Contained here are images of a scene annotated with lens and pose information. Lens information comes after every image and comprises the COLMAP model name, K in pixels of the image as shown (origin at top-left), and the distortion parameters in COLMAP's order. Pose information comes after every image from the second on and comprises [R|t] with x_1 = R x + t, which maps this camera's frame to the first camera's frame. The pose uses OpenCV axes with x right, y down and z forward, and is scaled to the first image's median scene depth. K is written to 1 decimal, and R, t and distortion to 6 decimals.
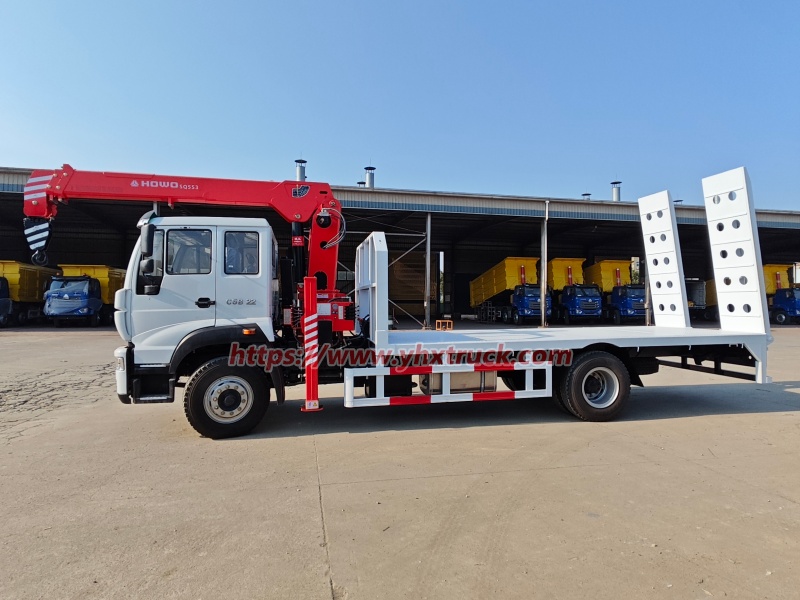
lens RADIAL K [[477.0, 0, 400.0], [0, 477.0, 300.0], [0, 0, 1]] dist [-0.000445, -0.000621]
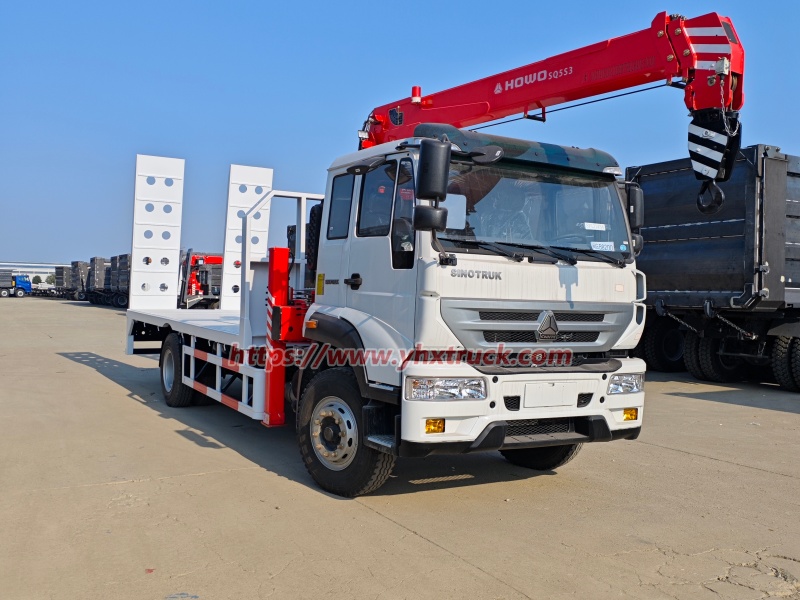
lens RADIAL K [[767.8, 0, 393.3], [0, 767.8, 296.3], [0, 0, 1]] dist [0.013737, 0.000773]
pose [[-0.270462, -0.014595, 0.962620, -1.105342], [-0.028755, 0.999561, 0.007076, 0.008314], [-0.962301, -0.025766, -0.270763, 0.995481]]
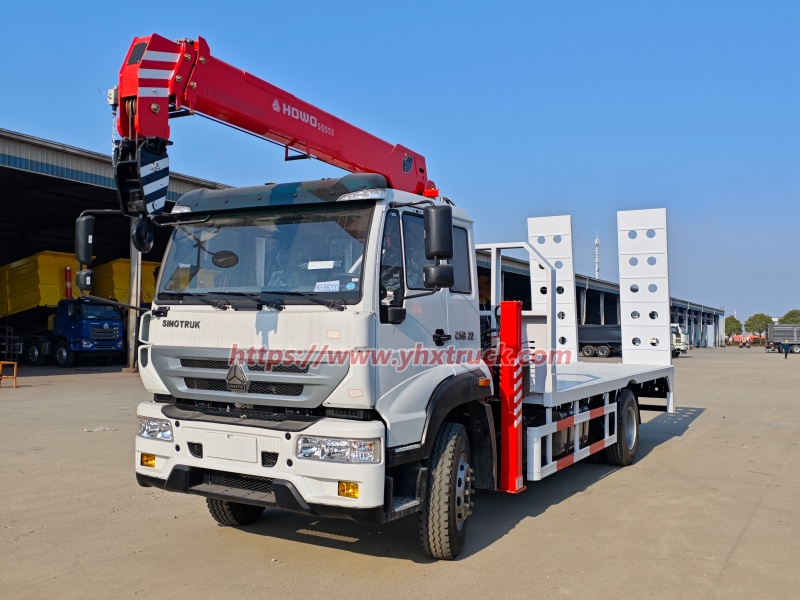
lens RADIAL K [[767.8, 0, 393.3], [0, 767.8, 296.3], [0, 0, 1]] dist [0.013737, 0.000773]
pose [[0.673014, 0.041468, 0.738467, -0.925240], [-0.014905, 0.998985, -0.042514, -0.003171], [-0.739480, 0.017605, 0.672948, 0.298008]]
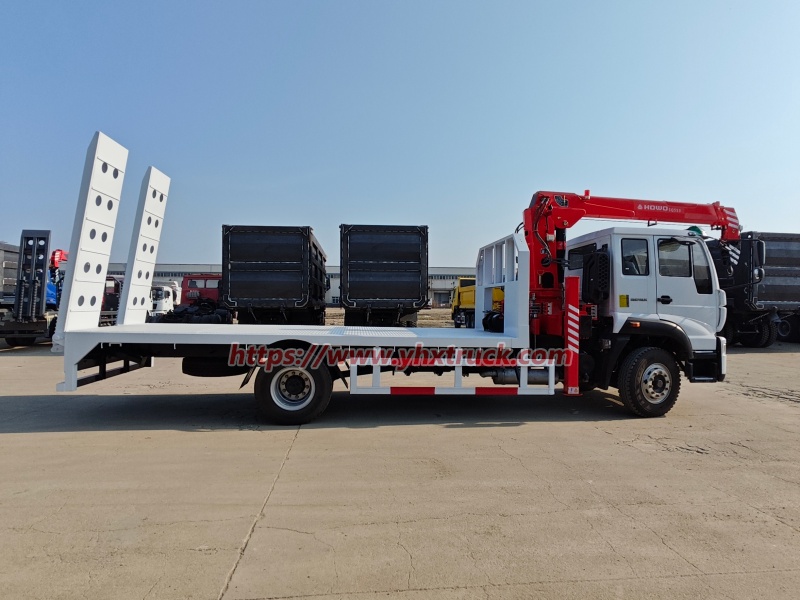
lens RADIAL K [[477.0, 0, 400.0], [0, 477.0, 300.0], [0, 0, 1]] dist [-0.000445, -0.000621]
pose [[-0.991212, -0.007633, 0.132059, 0.072011], [-0.009302, 0.999884, -0.012028, 0.016297], [-0.131952, -0.013151, -0.991169, 1.818995]]
